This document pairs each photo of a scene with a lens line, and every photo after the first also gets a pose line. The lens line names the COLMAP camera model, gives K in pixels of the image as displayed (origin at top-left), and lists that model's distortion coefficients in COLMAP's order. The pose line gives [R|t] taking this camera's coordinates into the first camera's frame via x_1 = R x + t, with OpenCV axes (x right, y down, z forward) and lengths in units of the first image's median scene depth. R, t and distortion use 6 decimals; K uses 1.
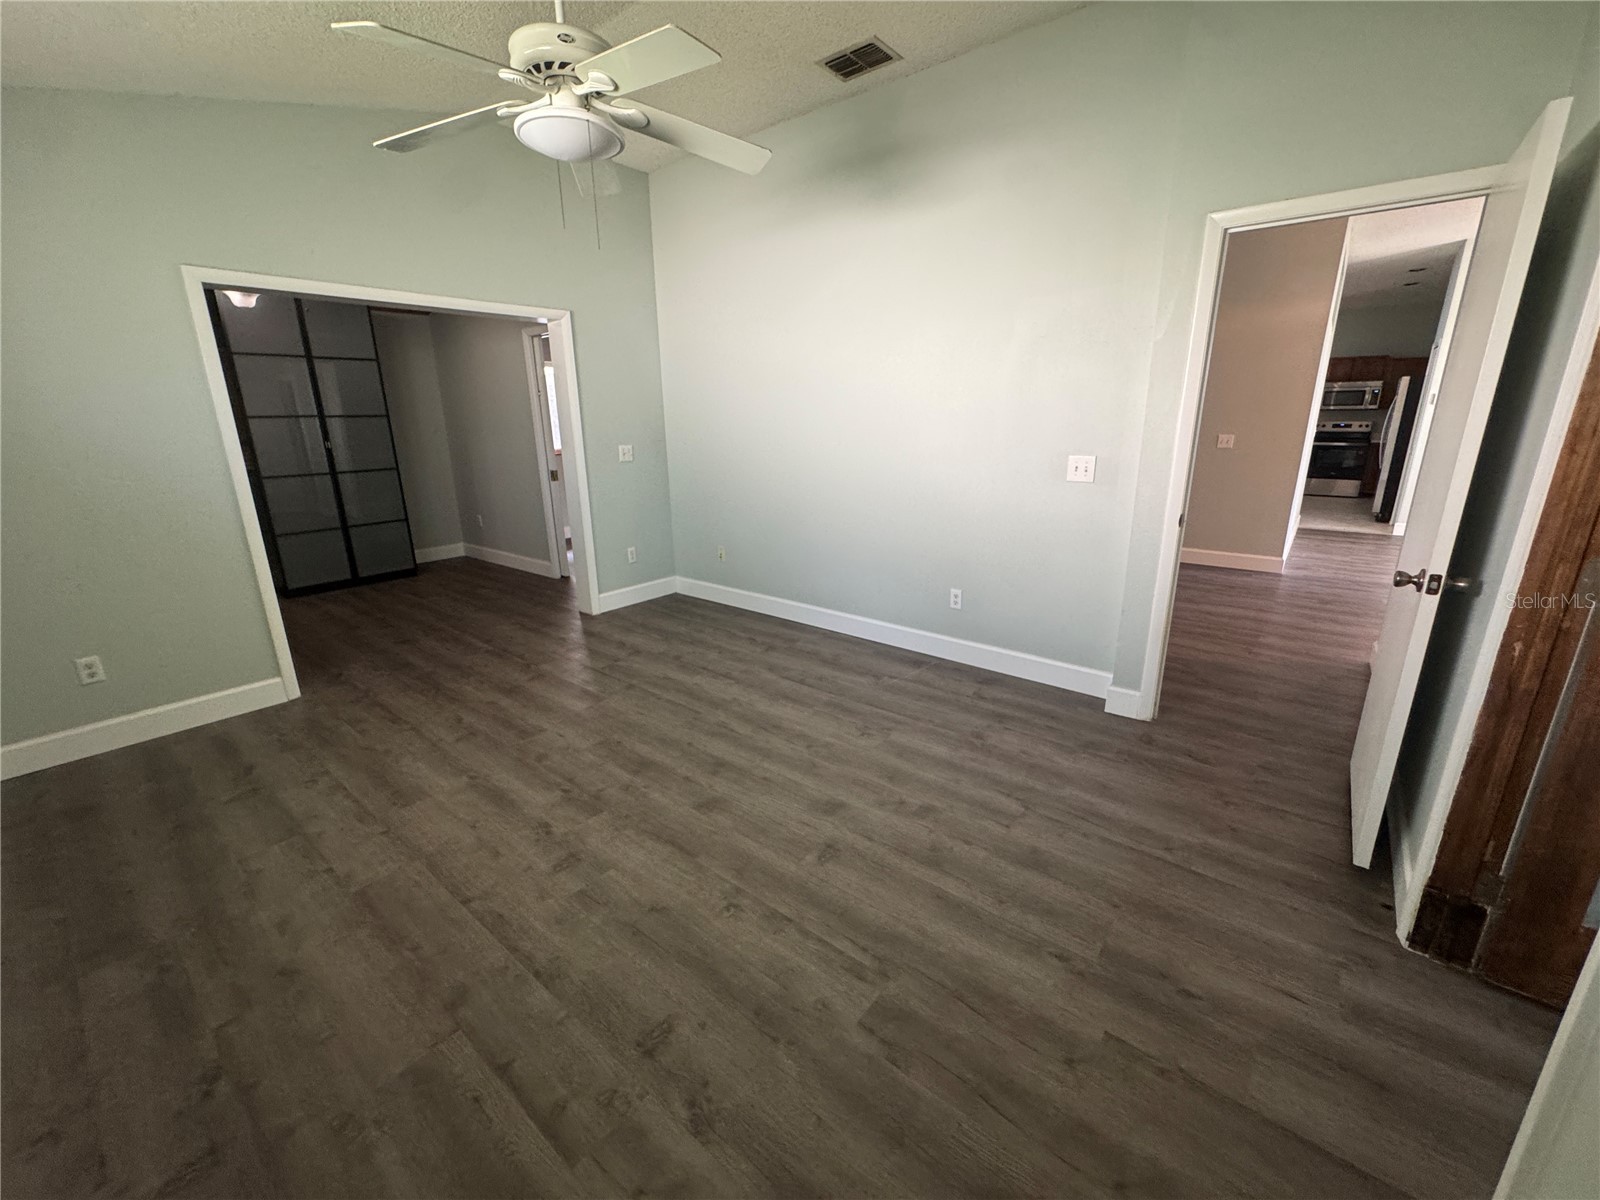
lens RADIAL K [[641.6, 0, 799.4], [0, 641.6, 594.9], [0, 0, 1]] dist [-0.004912, 0.000362]
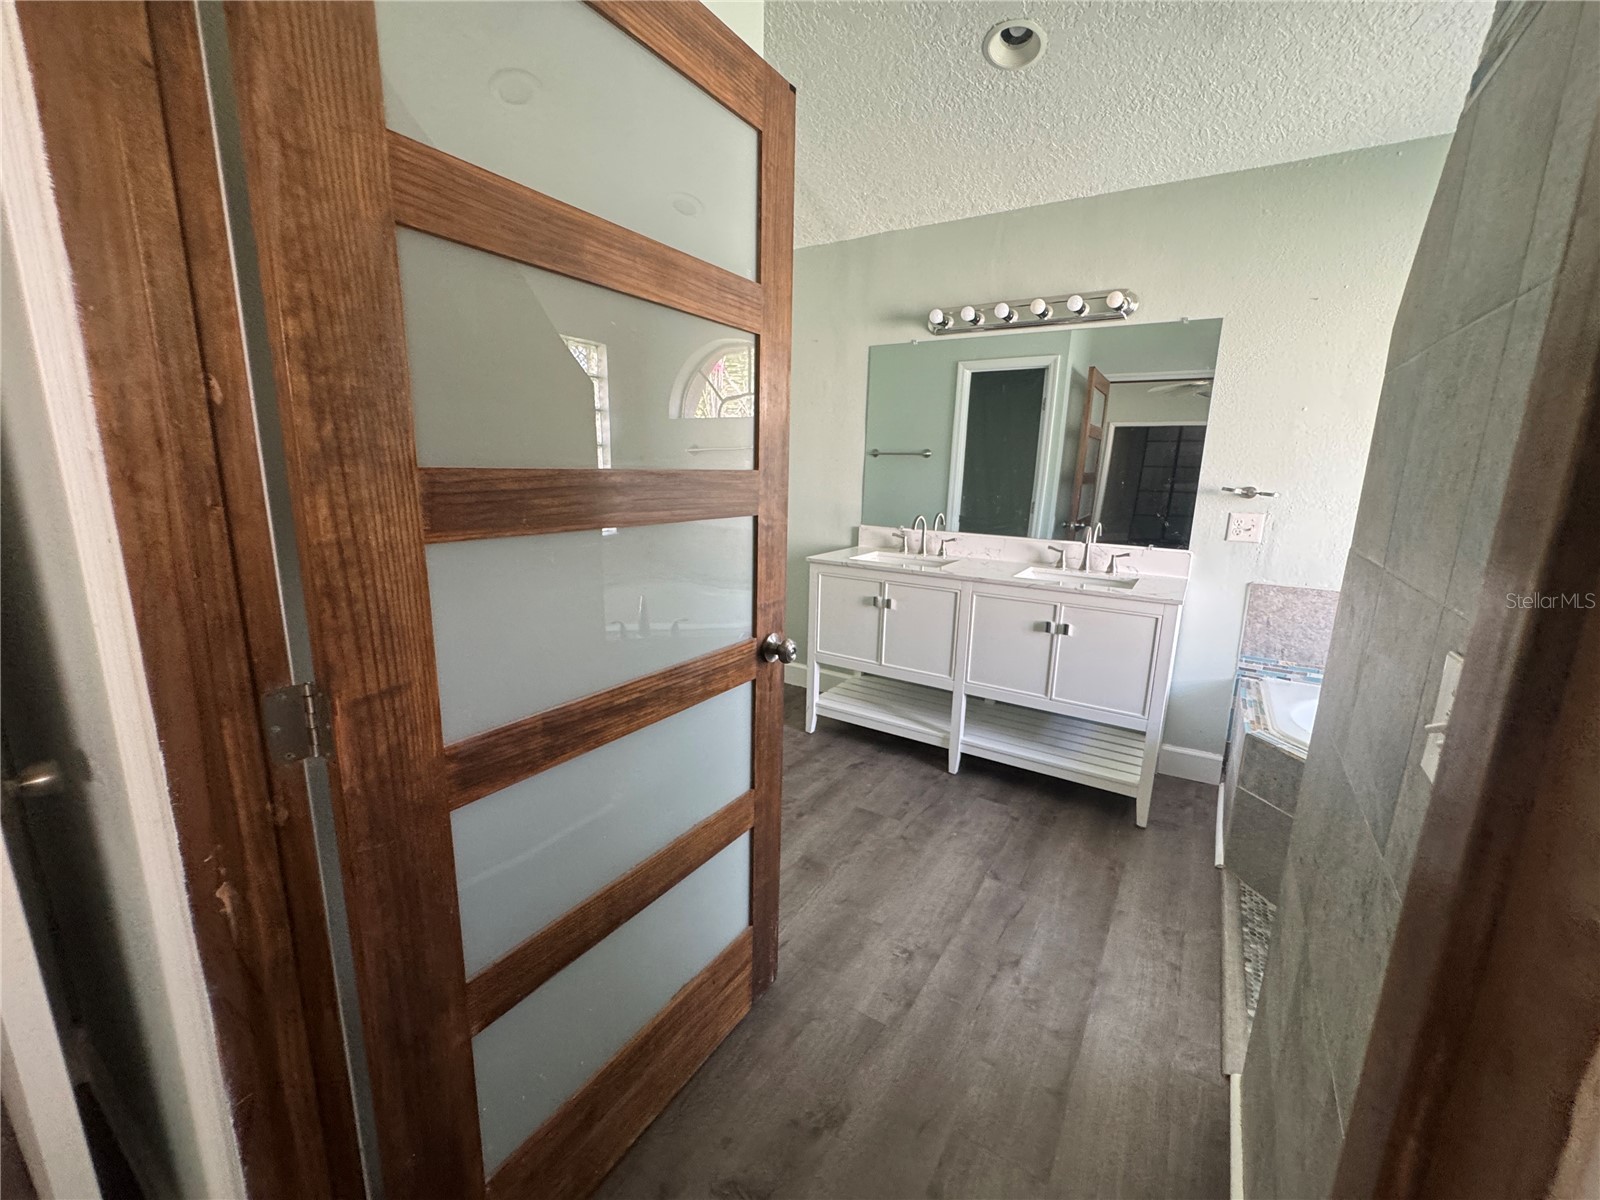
lens RADIAL K [[624.7, 0, 785.9], [0, 624.7, 596.0], [0, 0, 1]] dist [-0.001018, 0.000062]
pose [[-0.089823, -0.194518, 0.976778, 0.365304], [0.254256, 0.943767, 0.211325, -0.064879], [-0.962957, 0.267333, -0.035315, 0.298521]]
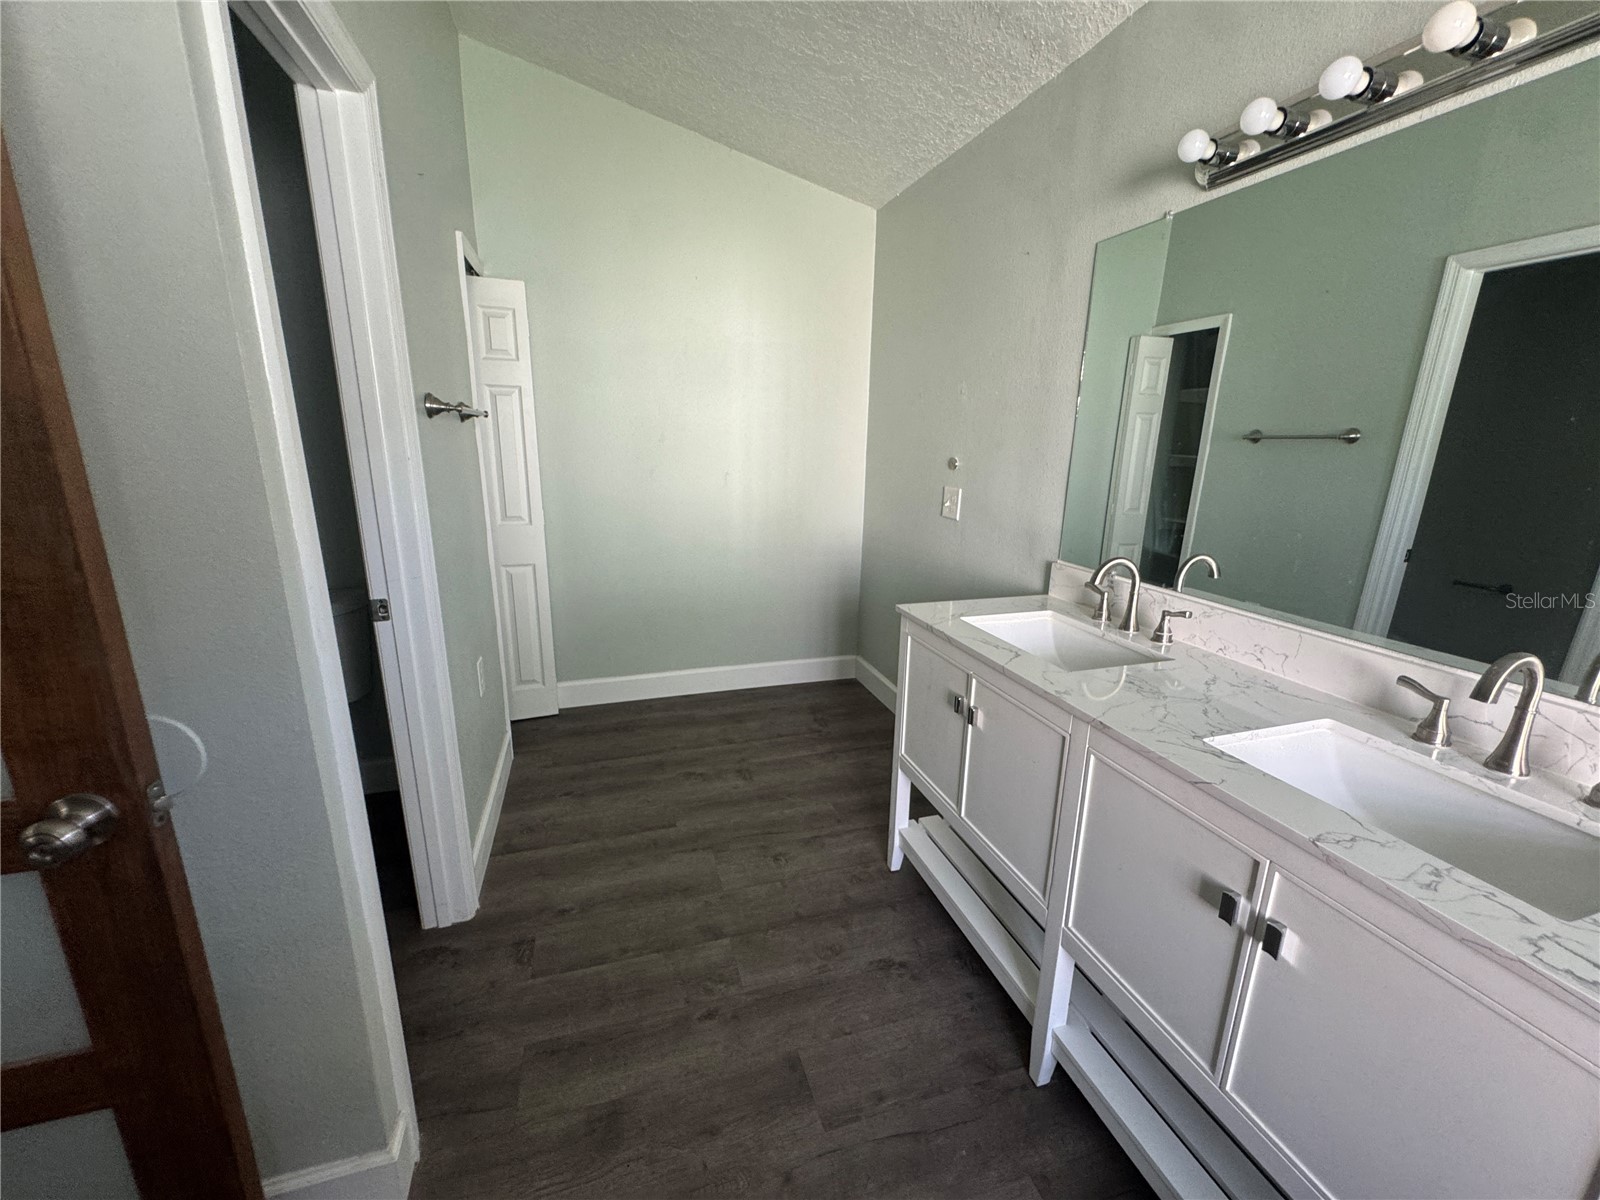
lens RADIAL K [[629.9, 0, 804.8], [0, 629.9, 595.8], [0, 0, 1]] dist [-0.006540, -0.000022]
pose [[0.547955, -0.179275, 0.817071, 0.832371], [0.200016, 0.976511, 0.080121, 0.028524], [-0.812243, 0.119525, 0.570942, -0.110898]]
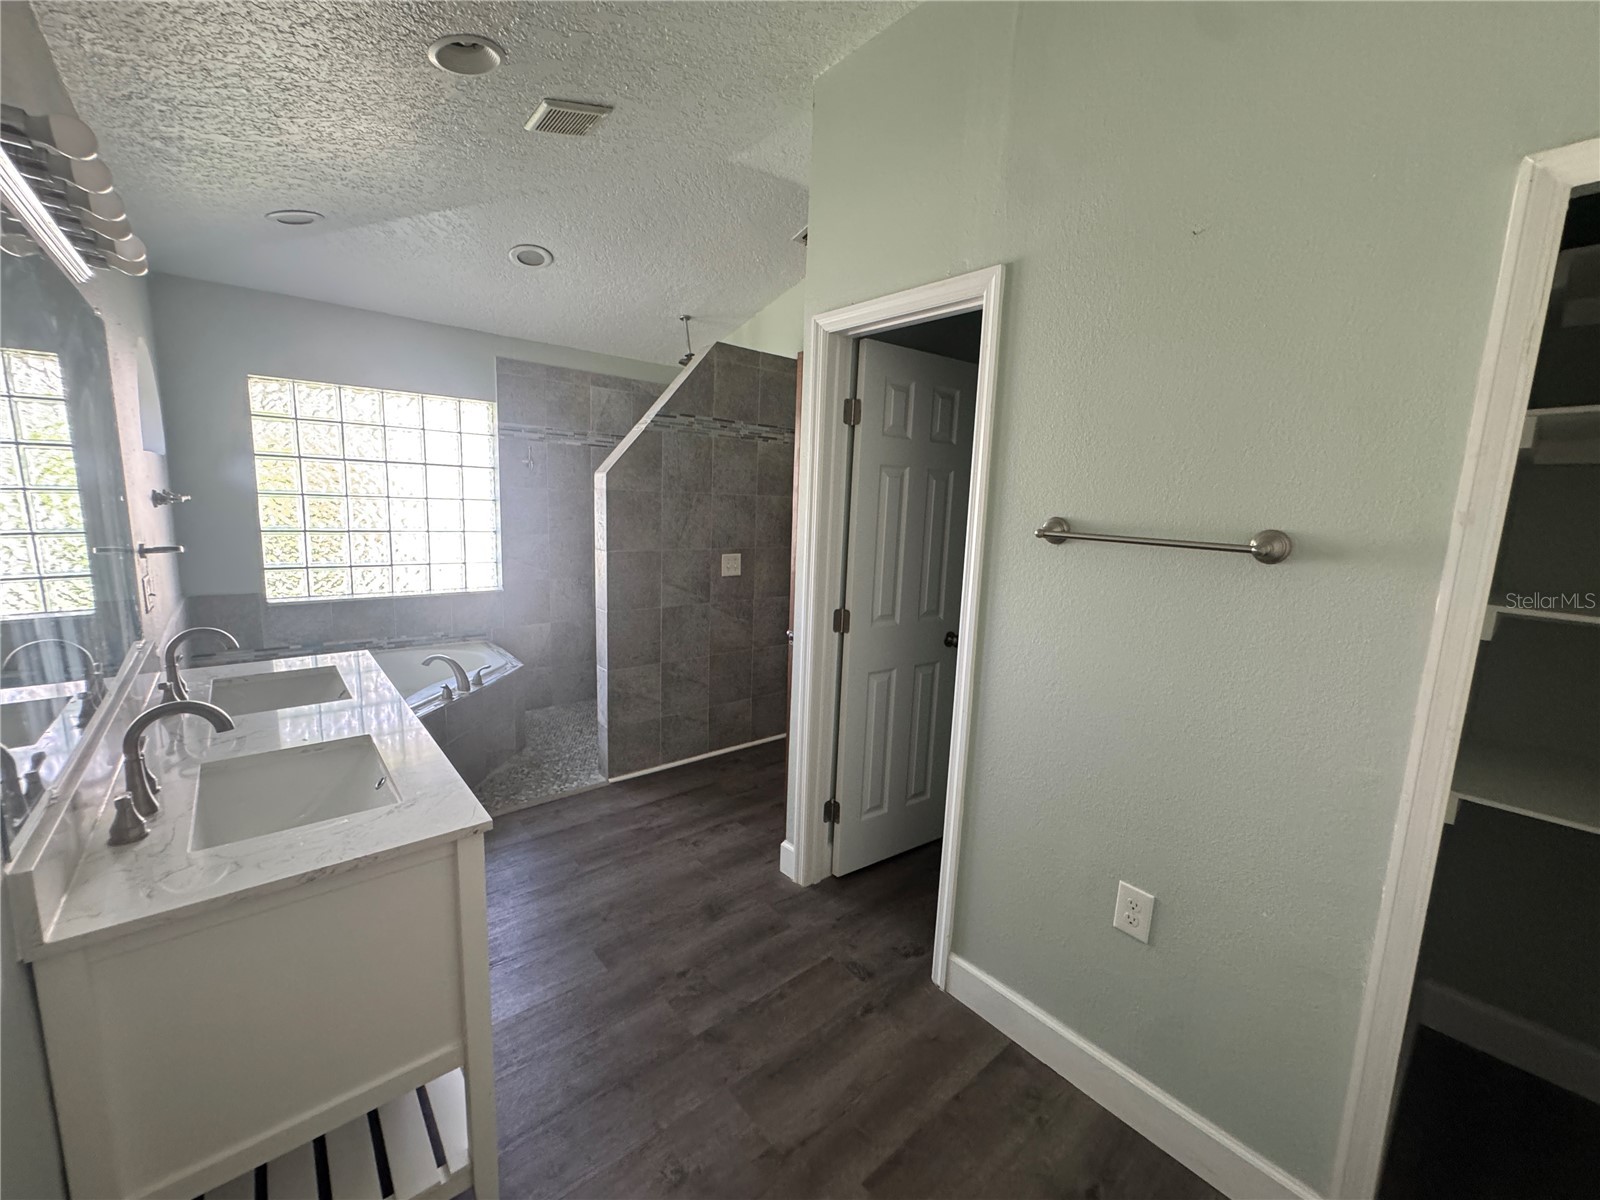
lens RADIAL K [[641.6, 0, 799.4], [0, 641.6, 594.9], [0, 0, 1]] dist [-0.004912, 0.000362]
pose [[-0.183189, 0.147244, -0.971988, 1.824956], [-0.301533, 0.932646, 0.198114, -0.177847], [0.935692, 0.329378, -0.126451, 0.408114]]
